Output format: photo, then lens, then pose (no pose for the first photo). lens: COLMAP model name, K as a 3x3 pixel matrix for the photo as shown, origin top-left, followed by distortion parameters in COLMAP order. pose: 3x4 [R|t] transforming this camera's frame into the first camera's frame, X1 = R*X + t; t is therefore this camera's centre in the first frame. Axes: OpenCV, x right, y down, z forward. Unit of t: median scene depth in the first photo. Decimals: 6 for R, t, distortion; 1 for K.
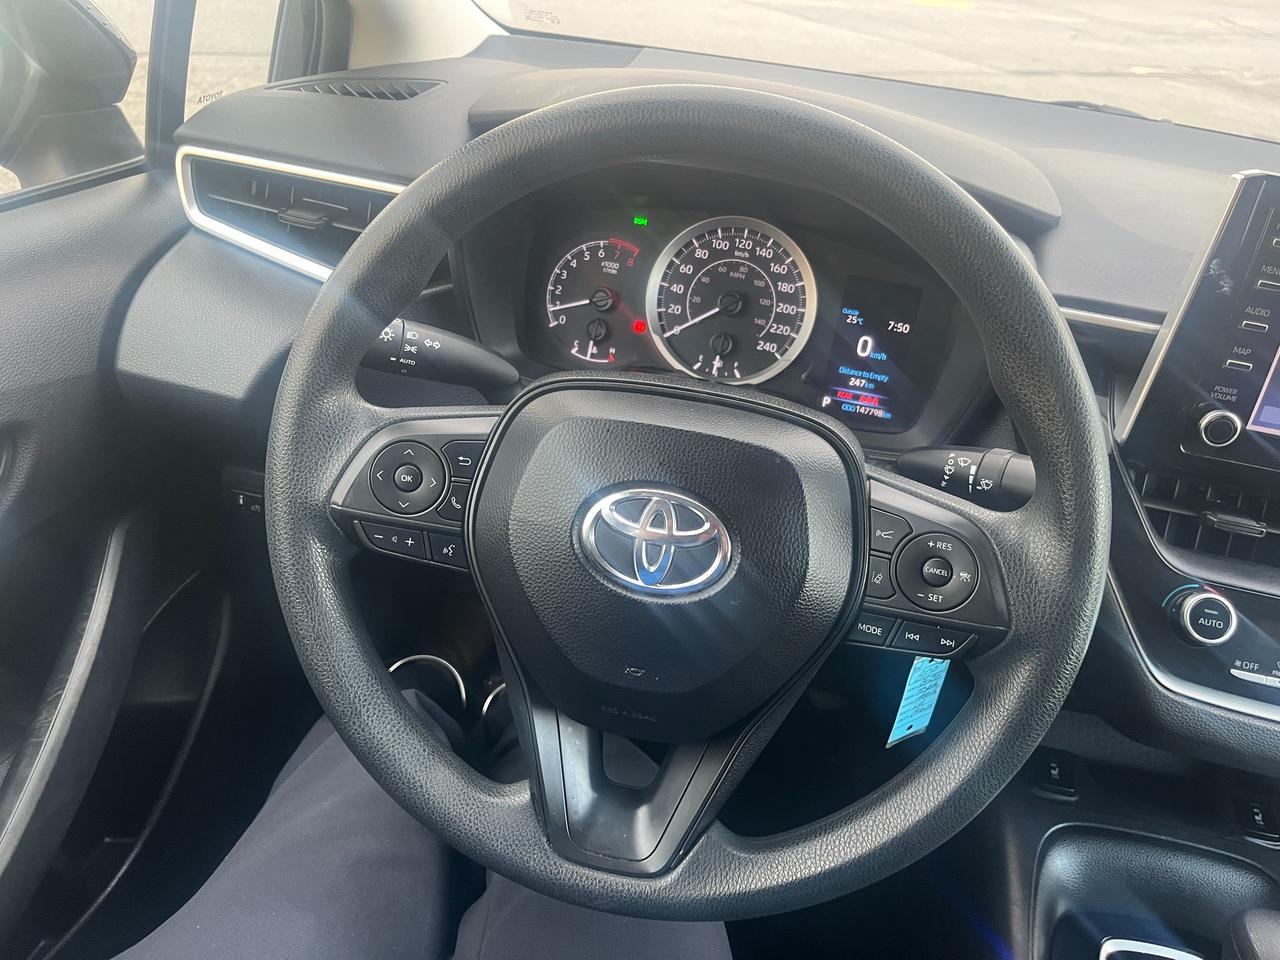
lens RADIAL K [[970.6, 0, 640.0], [0, 970.6, 480.0], [0, 0, 1]] dist [0.072506, -0.115440]
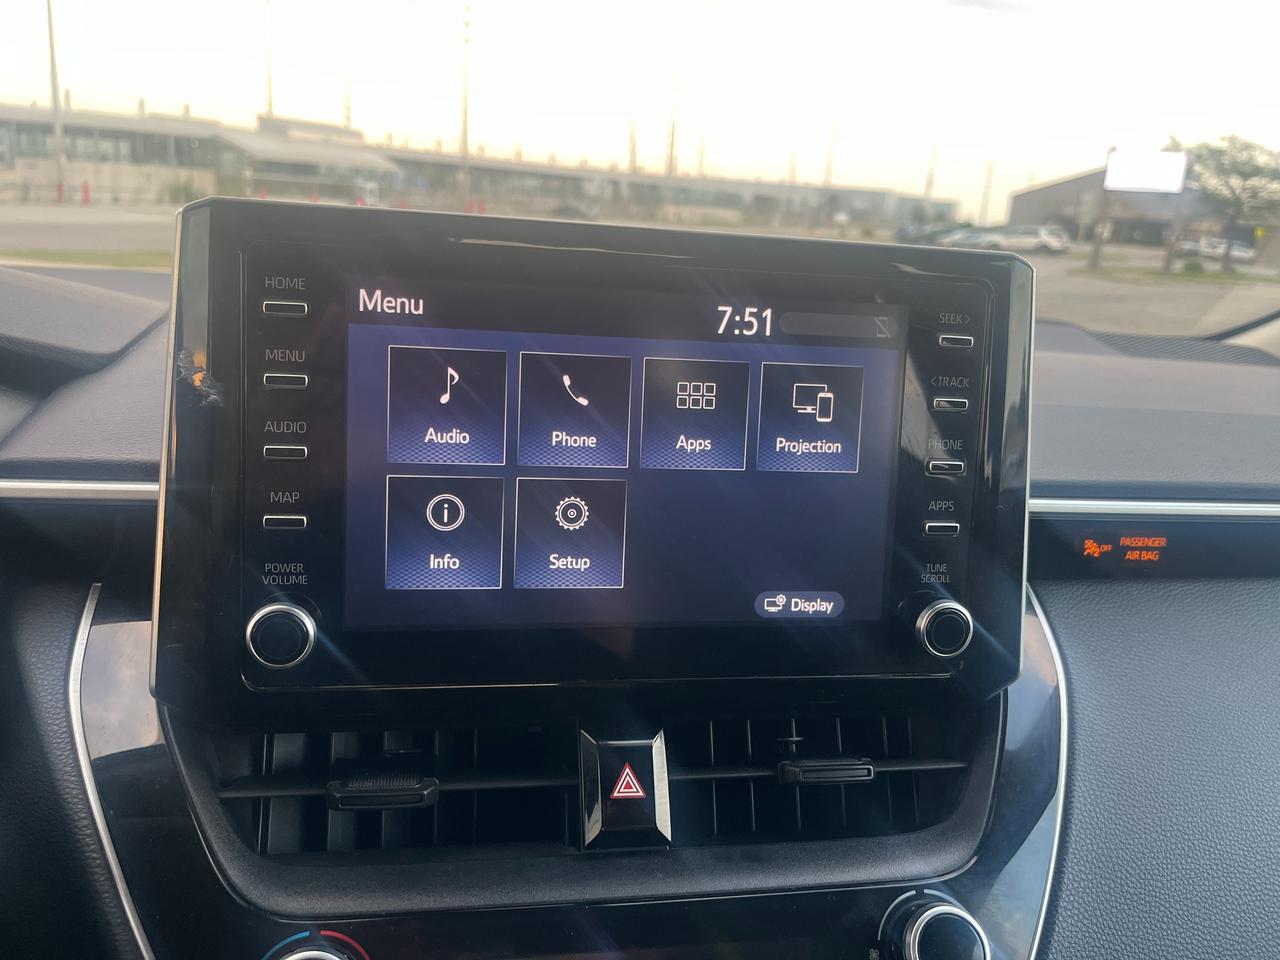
lens RADIAL K [[982.4, 0, 640.0], [0, 982.4, 480.0], [0, 0, 1]] dist [0.003397, -0.002377]
pose [[0.925427, -0.148108, 0.348781, 0.458880], [0.237411, 0.944018, -0.229054, 0.031647], [-0.295330, 0.294778, 0.908783, 0.305519]]
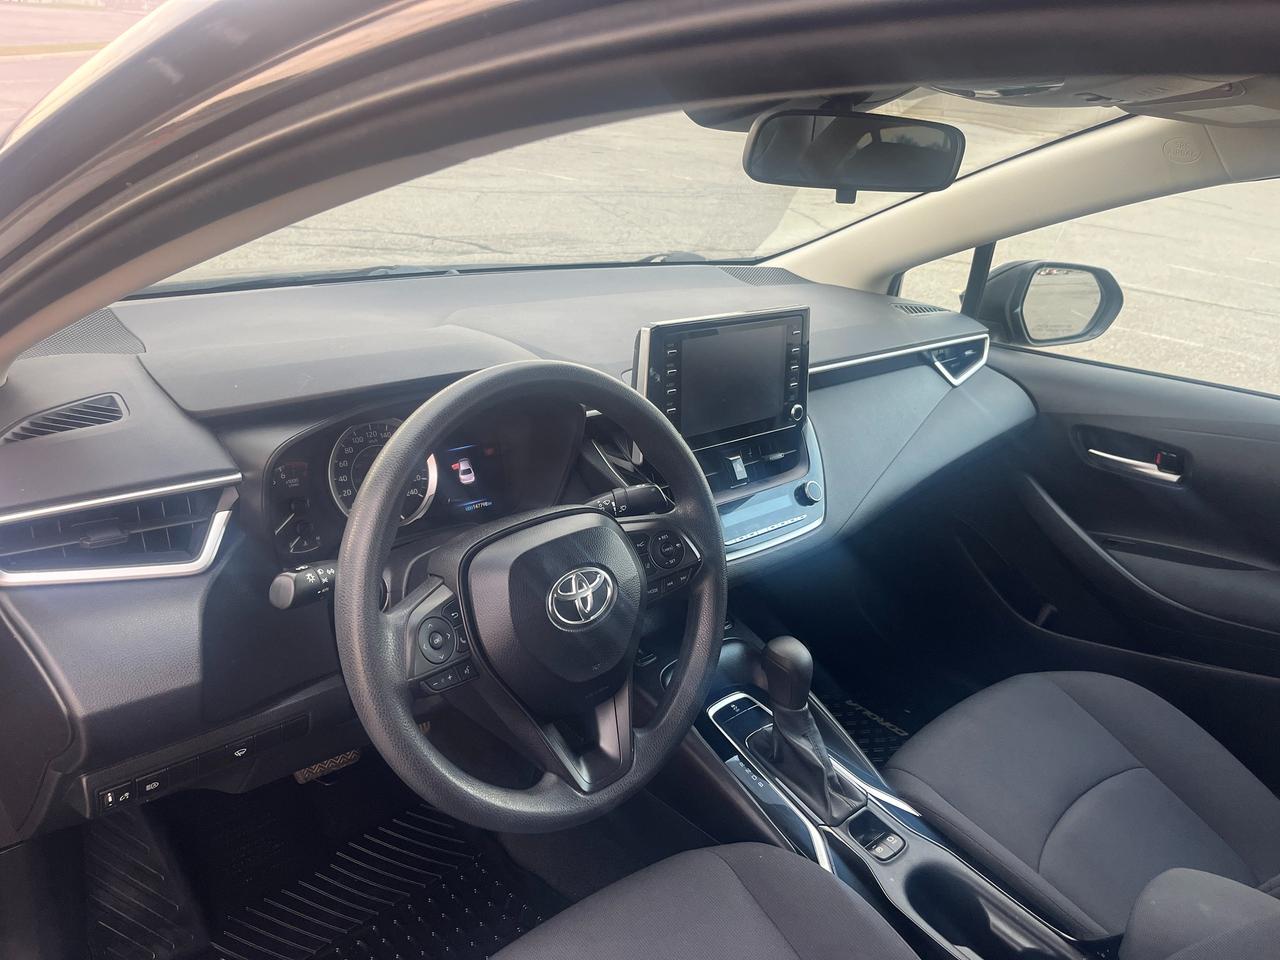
lens RADIAL K [[970.6, 0, 640.0], [0, 970.6, 480.0], [0, 0, 1]] dist [0.072506, -0.115440]
pose [[0.577581, -0.364538, 0.730420, -0.748374], [0.404507, 0.904988, 0.131797, -0.211510], [-0.709066, 0.219336, 0.670162, -0.236458]]
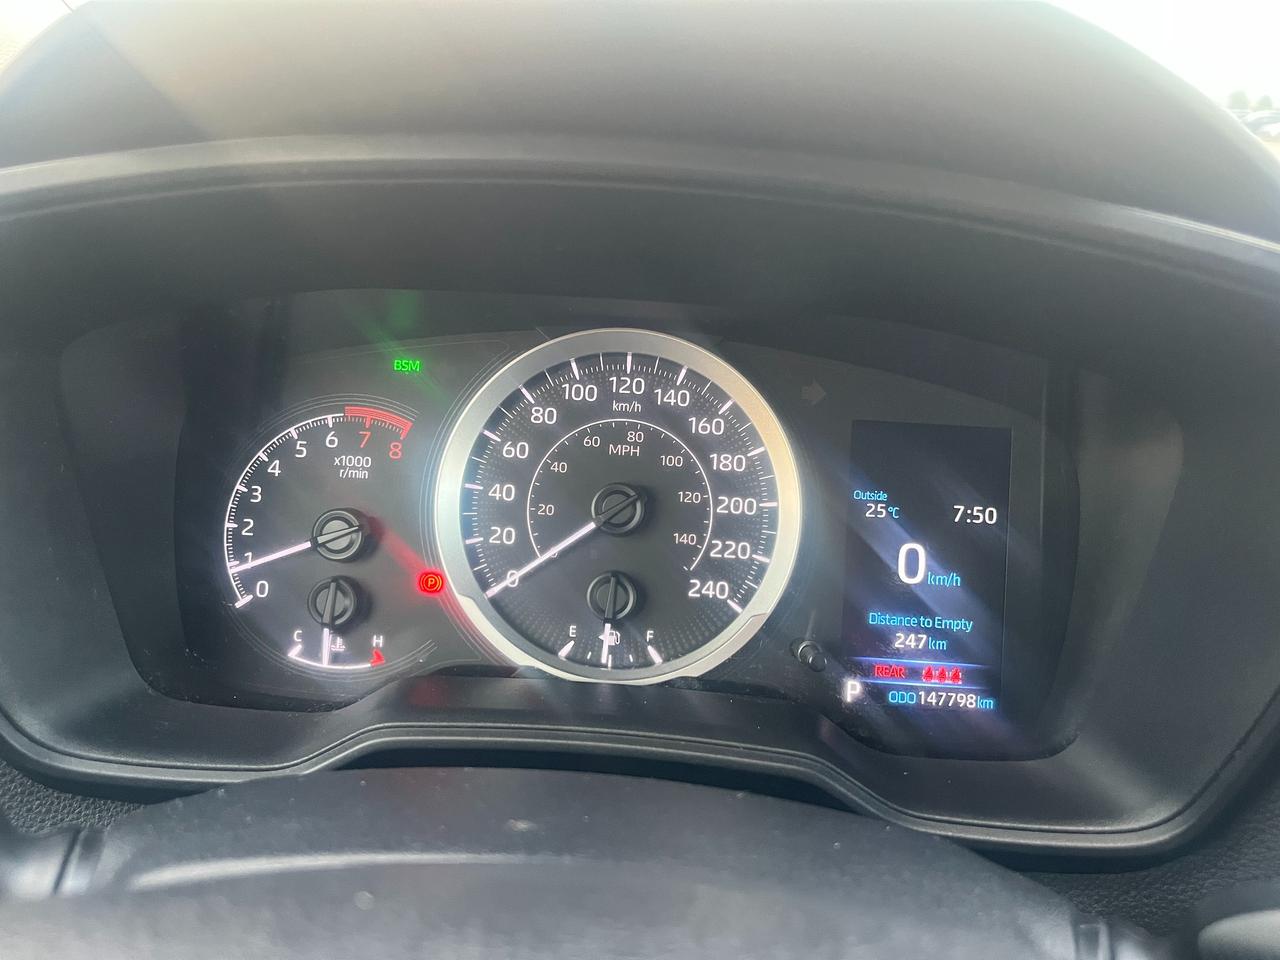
lens RADIAL K [[988.2, 0, 644.6], [0, 988.2, 478.4], [0, 0, 1]] dist [0.026126, -0.056826]
pose [[0.986389, -0.124293, 0.107644, 0.056697], [0.143030, 0.971535, -0.188844, -0.105229], [-0.081108, 0.201670, 0.976089, 0.536865]]
